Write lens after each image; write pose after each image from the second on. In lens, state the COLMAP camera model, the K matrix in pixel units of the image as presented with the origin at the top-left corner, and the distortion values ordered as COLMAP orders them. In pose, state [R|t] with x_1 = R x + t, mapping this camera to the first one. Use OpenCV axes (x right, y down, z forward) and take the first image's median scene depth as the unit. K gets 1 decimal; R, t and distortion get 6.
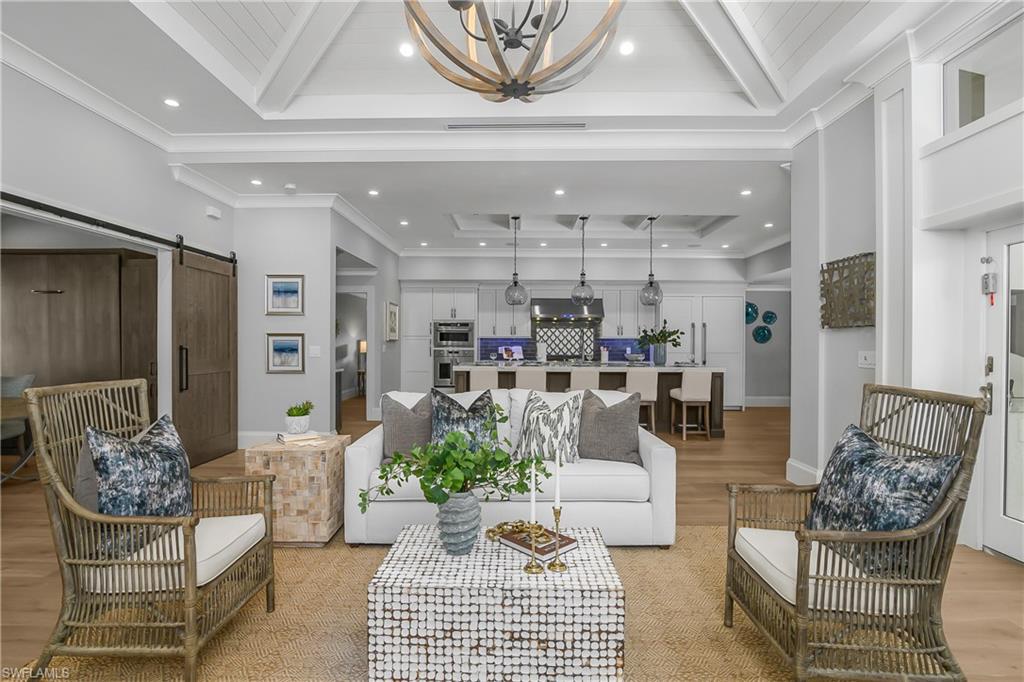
lens RADIAL K [[510.4, 0, 510.6], [0, 510.4, 344.3], [0, 0, 1]] dist [-0.025443, 0.005803]
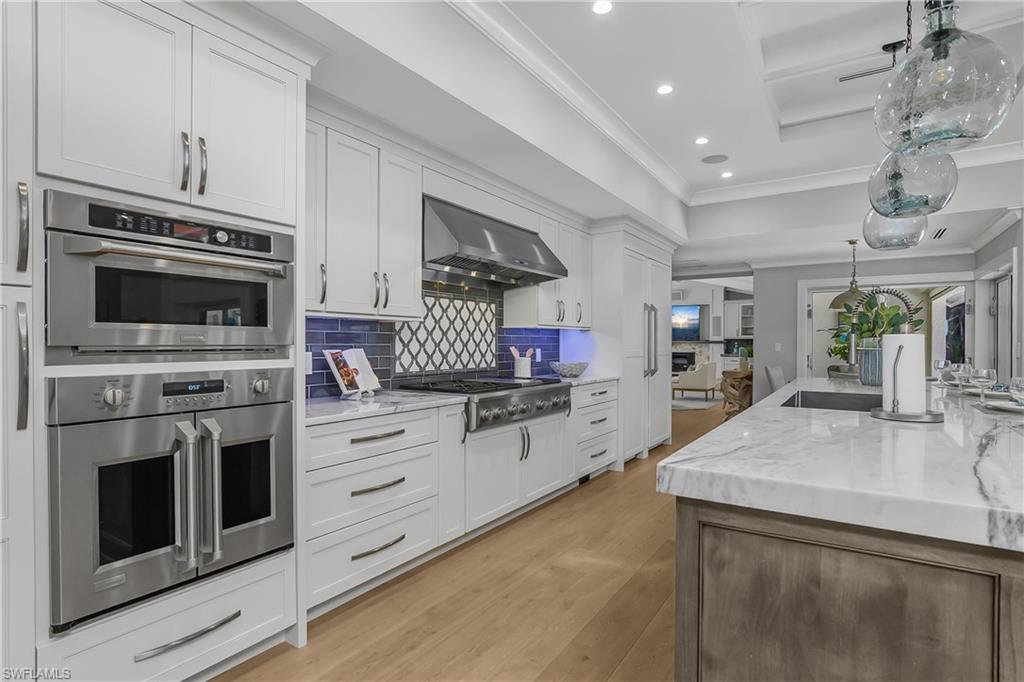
lens RADIAL K [[510.4, 0, 499.4], [0, 510.4, 343.5], [0, 0, 1]] dist [-0.025443, 0.005803]
pose [[0.553953, -0.004664, 0.832535, -0.253593], [0.003234, 0.999989, 0.003450, 0.000113], [-0.832542, 0.000781, 0.553962, 1.041445]]
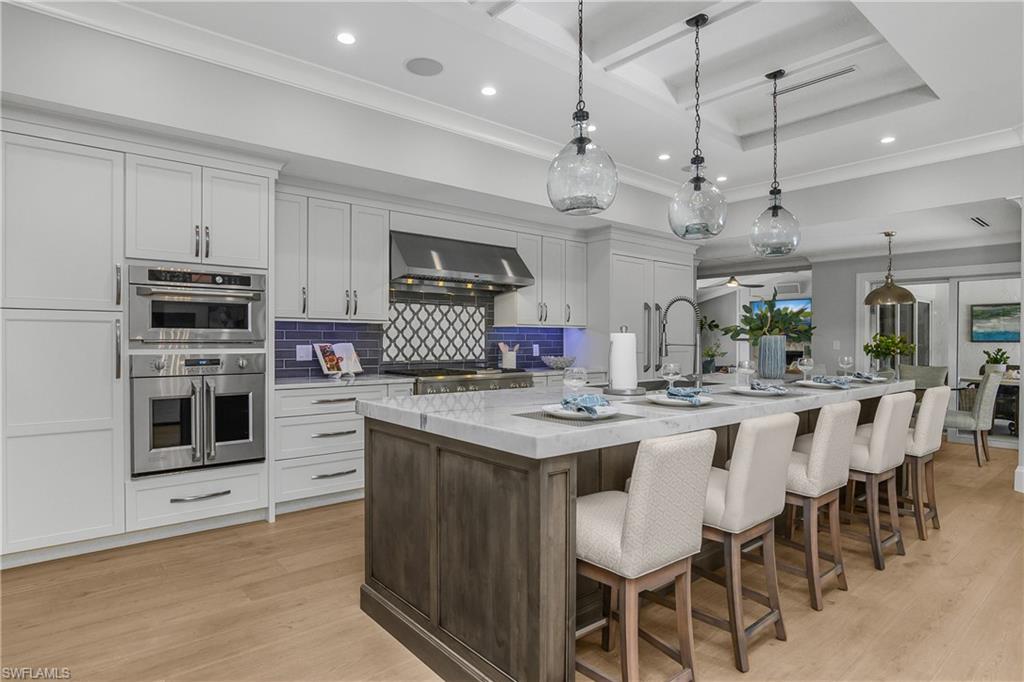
lens RADIAL K [[552.4, 0, 502.3], [0, 552.4, 342.3], [0, 0, 1]] dist [-0.023578, 0.001792]
pose [[0.761346, -0.004051, 0.648333, -0.246588], [0.000228, 0.999982, 0.005980, 0.000749], [-0.648346, -0.004405, 0.761333, 0.776992]]
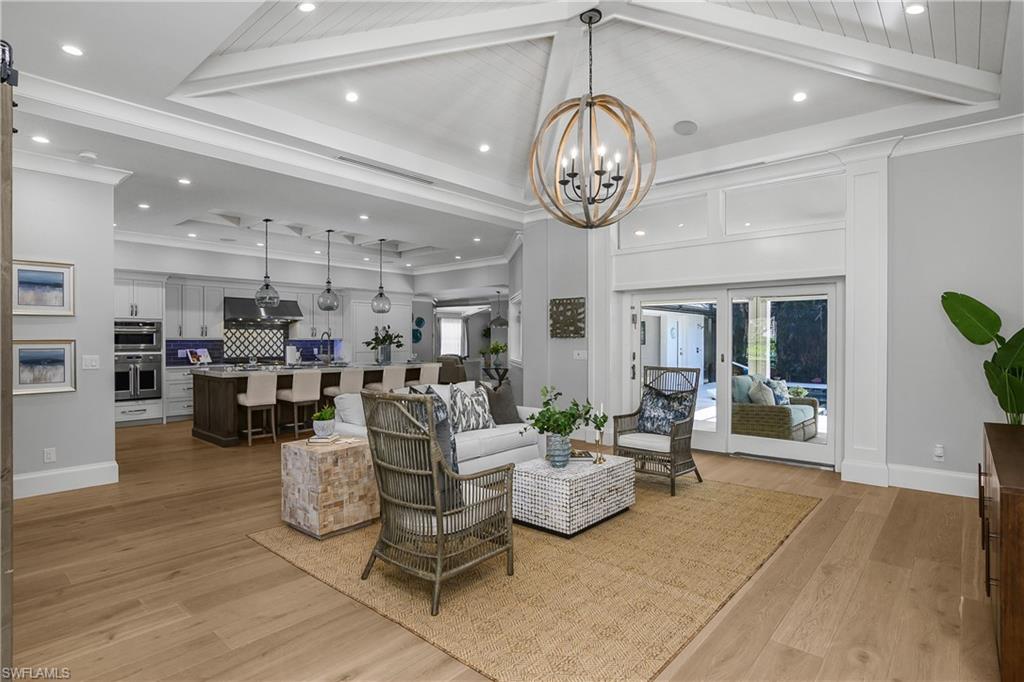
lens RADIAL K [[531.5, 0, 518.9], [0, 531.5, 340.7], [0, 0, 1]] dist [-0.025248, 0.004928]
pose [[0.631853, -0.006075, 0.775065, -0.482231], [0.004557, 0.999981, 0.004124, -0.015926], [-0.775075, 0.000926, 0.631869, -0.028566]]
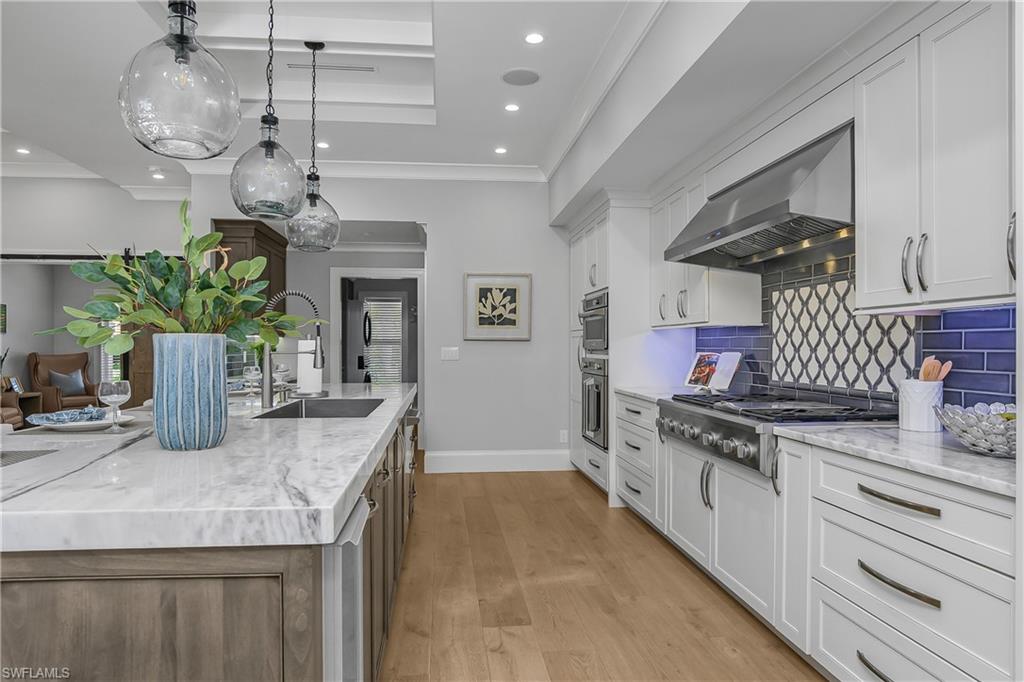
lens RADIAL K [[618.1, 0, 513.9], [0, 618.1, 346.0], [0, 0, 1]] dist [-0.030599, 0.001771]
pose [[0.134655, -0.003648, -0.990886, 0.524173], [-0.001918, 0.999990, -0.003942, 0.002317], [0.990891, 0.002431, 0.134646, 1.097904]]
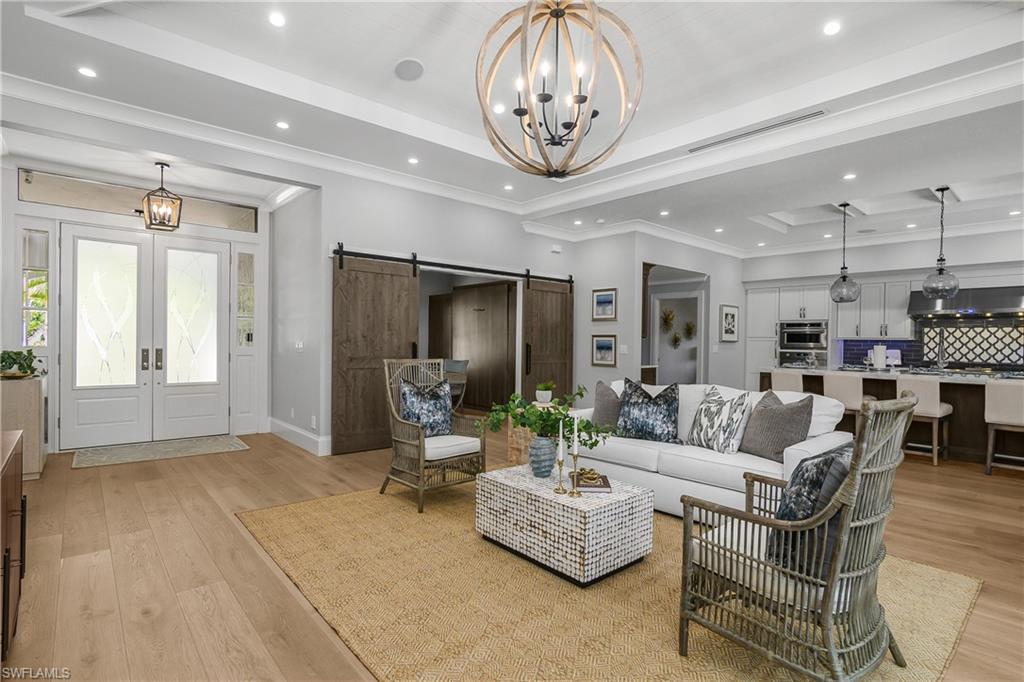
lens RADIAL K [[510.4, 0, 501.0], [0, 510.4, 345.2], [0, 0, 1]] dist [-0.025443, 0.005803]
pose [[0.661012, 0.011662, -0.750285, 0.279556], [-0.012876, 0.999908, 0.004198, 0.001661], [0.750265, 0.006886, 0.661101, -0.033842]]
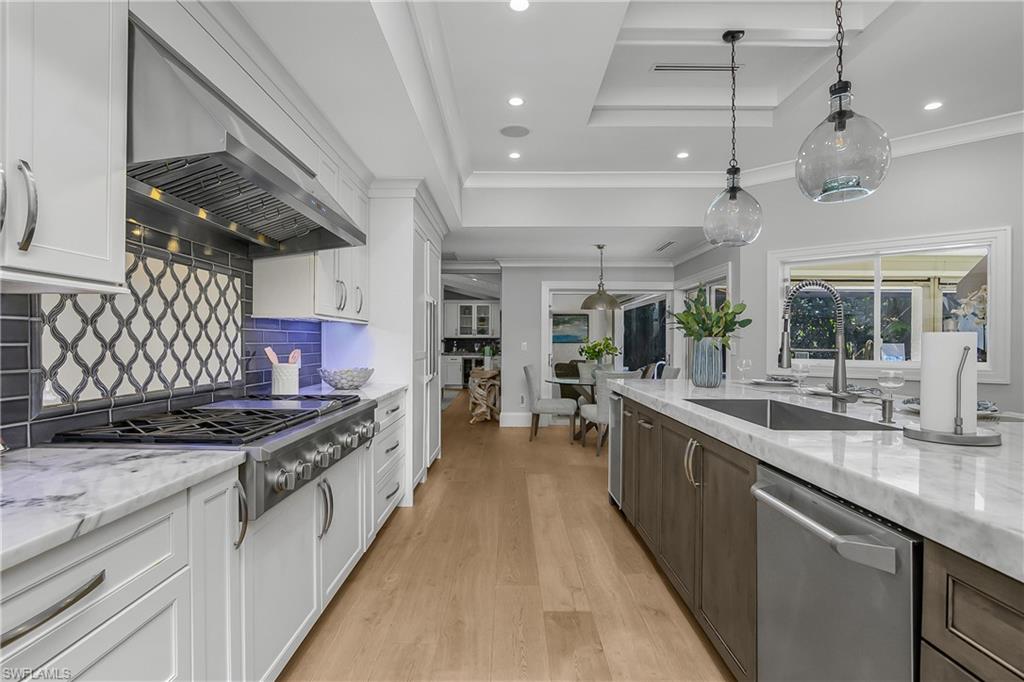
lens RADIAL K [[510.4, 0, 505.1], [0, 510.4, 345.0], [0, 0, 1]] dist [-0.025443, 0.005803]
pose [[-0.012453, -0.010023, 0.999872, -0.132775], [-0.001541, 0.999949, 0.010005, 0.000153], [-0.999921, -0.001416, -0.012468, 1.184108]]
